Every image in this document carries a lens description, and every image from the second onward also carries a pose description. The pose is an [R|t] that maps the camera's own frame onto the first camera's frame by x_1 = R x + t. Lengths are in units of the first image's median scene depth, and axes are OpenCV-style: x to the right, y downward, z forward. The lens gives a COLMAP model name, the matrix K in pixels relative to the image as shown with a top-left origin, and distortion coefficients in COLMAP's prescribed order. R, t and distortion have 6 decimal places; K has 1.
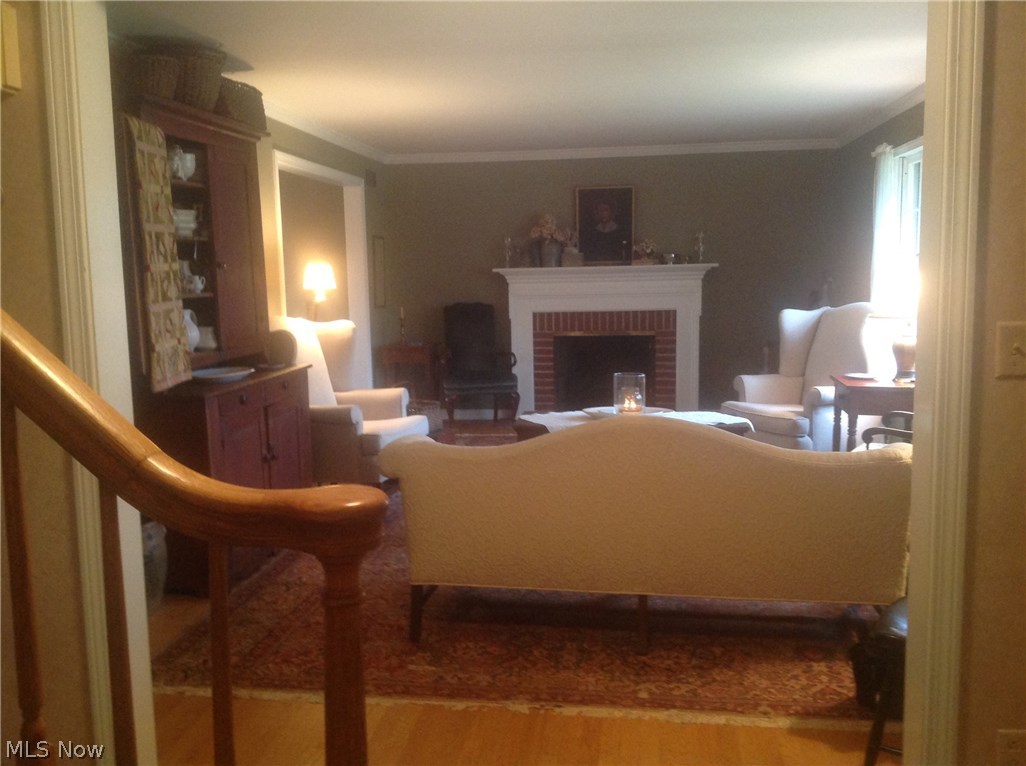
lens RADIAL K [[971.6, 0, 513.0], [0, 971.6, 383.0], [0, 0, 1]] dist [0.299652, -0.777122]
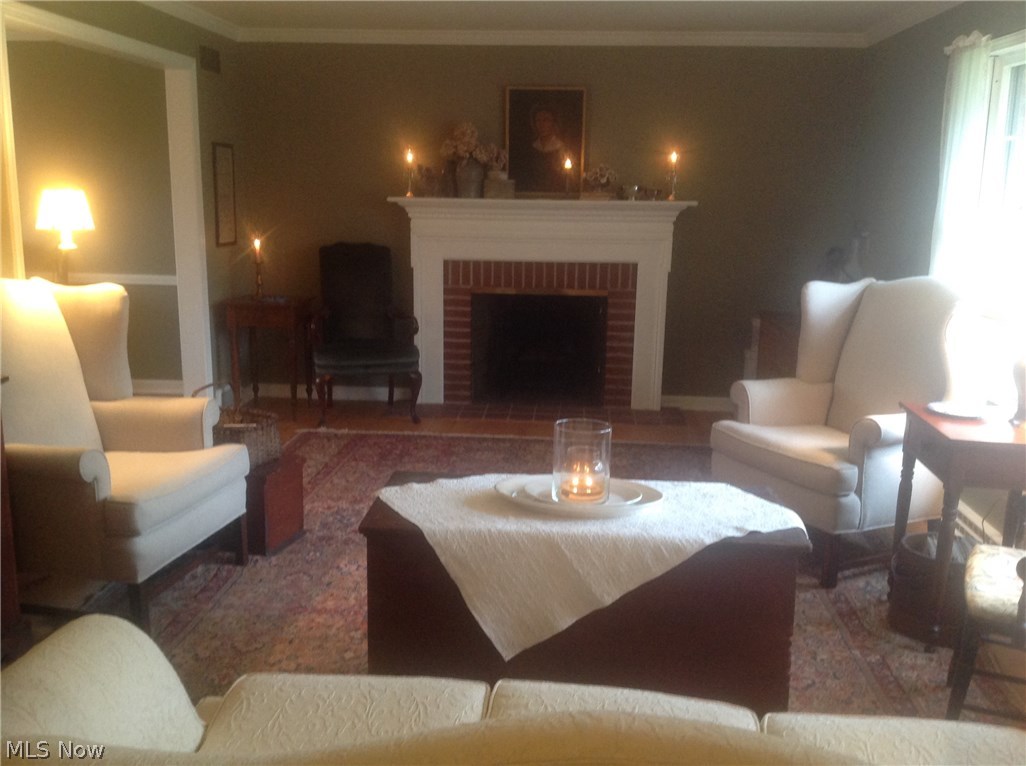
lens RADIAL K [[1044.0, 0, 484.2], [0, 1044.0, 405.6], [0, 0, 1]] dist [0.159253, -0.336735]
pose [[0.998682, 0.025535, 0.044531, 0.019400], [-0.029280, 0.995902, 0.085562, -0.032811], [-0.042164, -0.086753, 0.995337, 0.214609]]
